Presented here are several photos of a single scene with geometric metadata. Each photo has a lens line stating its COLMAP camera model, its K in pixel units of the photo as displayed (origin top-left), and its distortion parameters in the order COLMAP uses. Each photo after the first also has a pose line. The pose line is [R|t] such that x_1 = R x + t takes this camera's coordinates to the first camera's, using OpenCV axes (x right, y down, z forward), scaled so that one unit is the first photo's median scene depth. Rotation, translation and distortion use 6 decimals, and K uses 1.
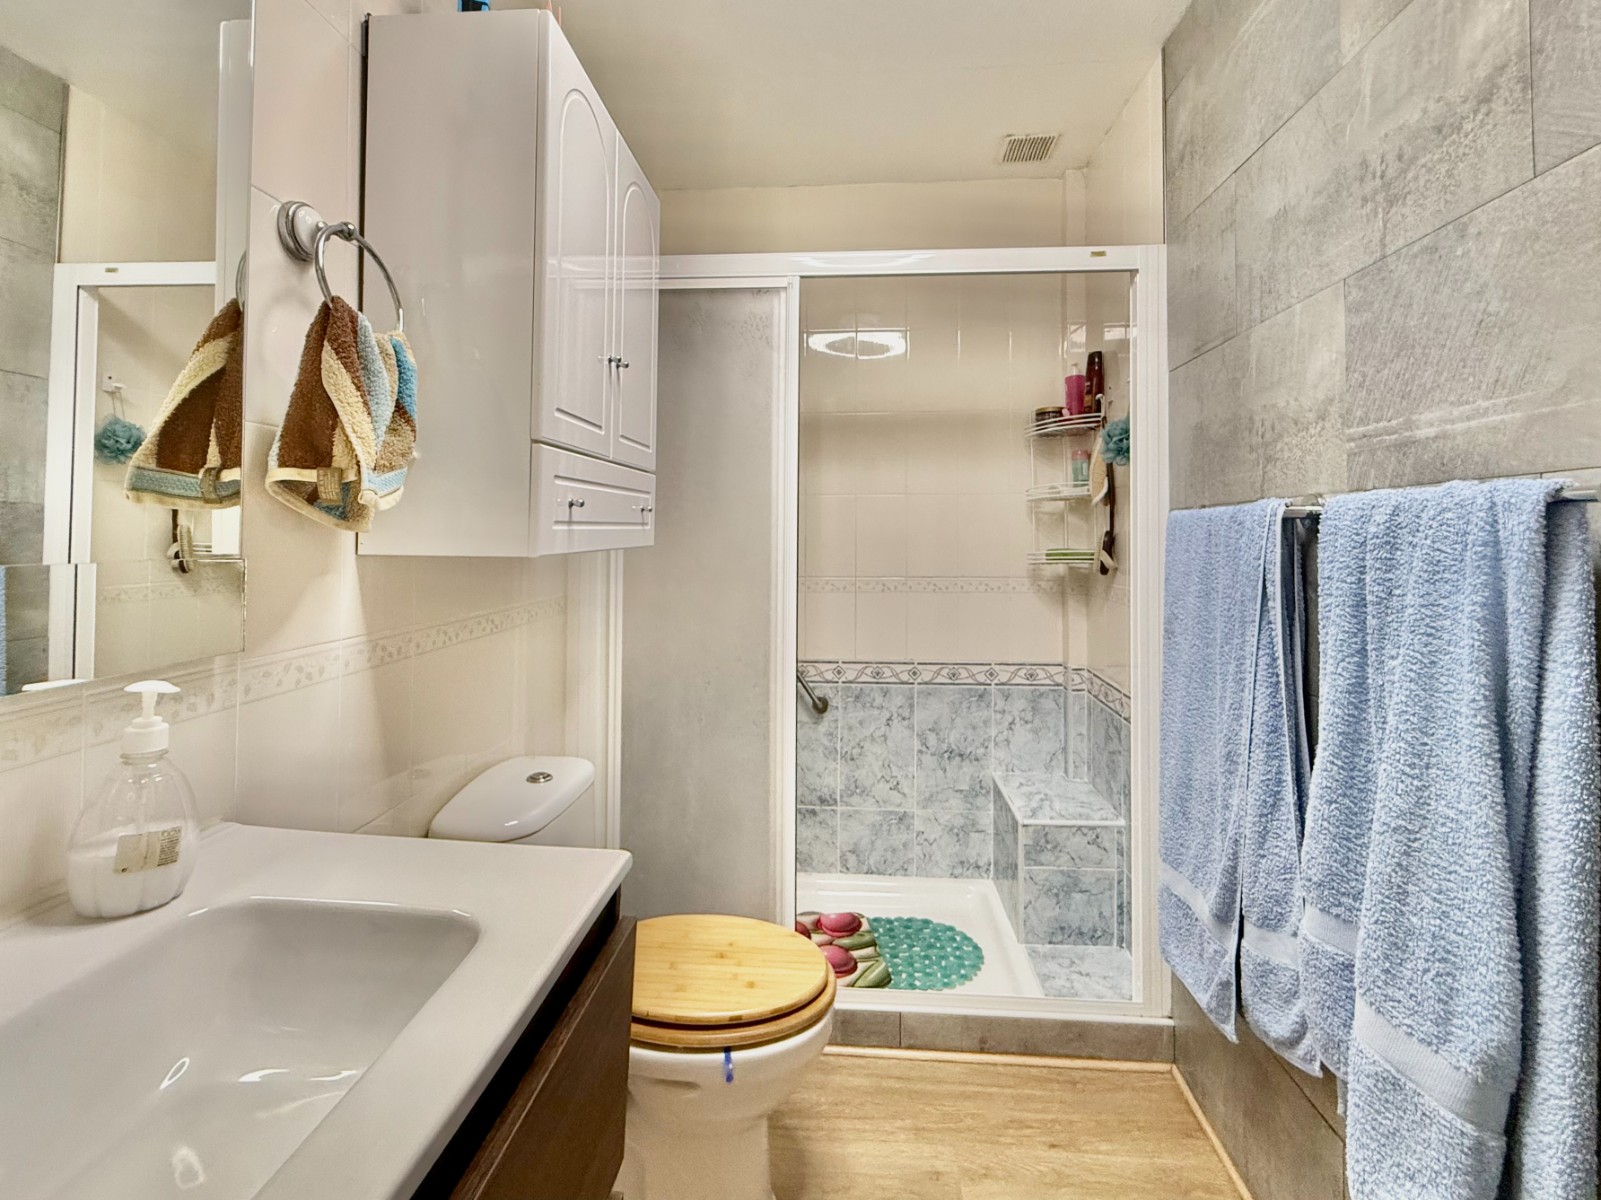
lens RADIAL K [[748.9, 0, 785.0], [0, 748.9, 515.5], [0, 0, 1]] dist [-0.000308, -0.000260]
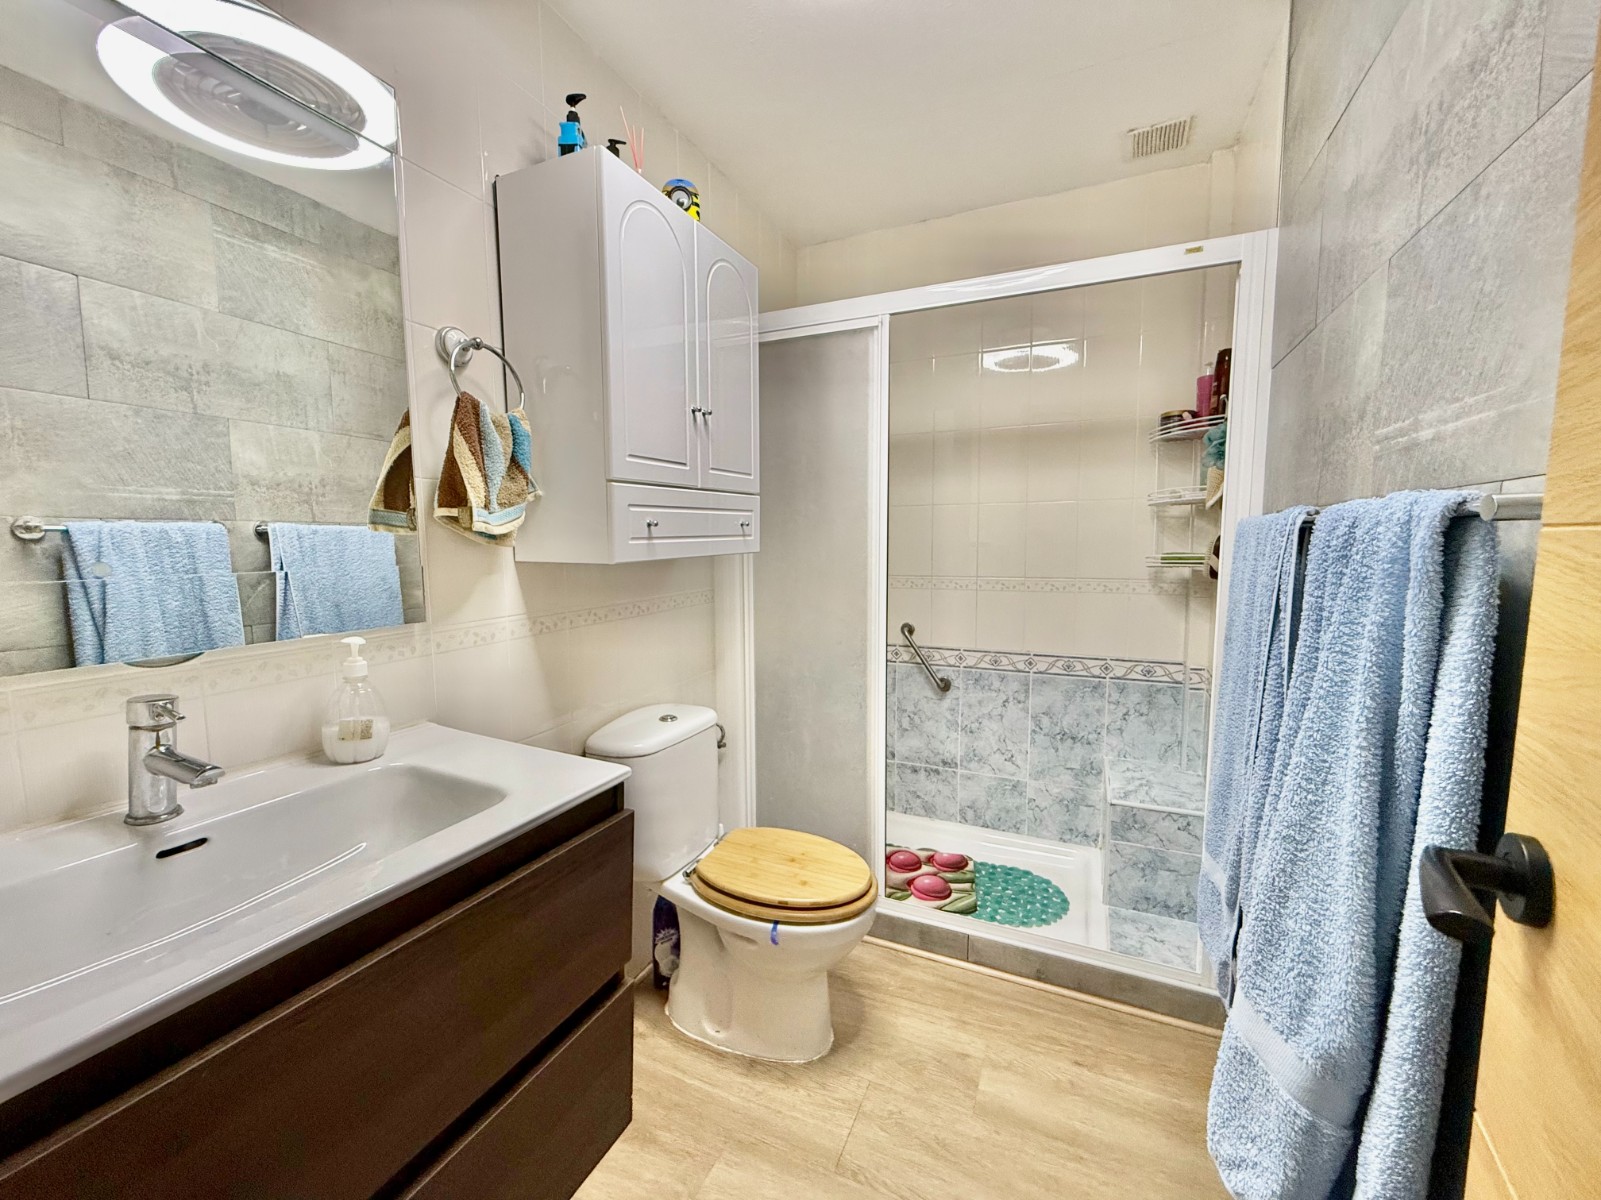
lens RADIAL K [[645.0, 0, 800.9], [0, 645.0, 595.2], [0, 0, 1]] dist [-0.000286, 0.000151]
pose [[0.935840, 0.024978, -0.351540, 0.422743], [0.017687, 0.992900, 0.117634, -0.022240], [0.351982, -0.116304, 0.928753, -0.012062]]
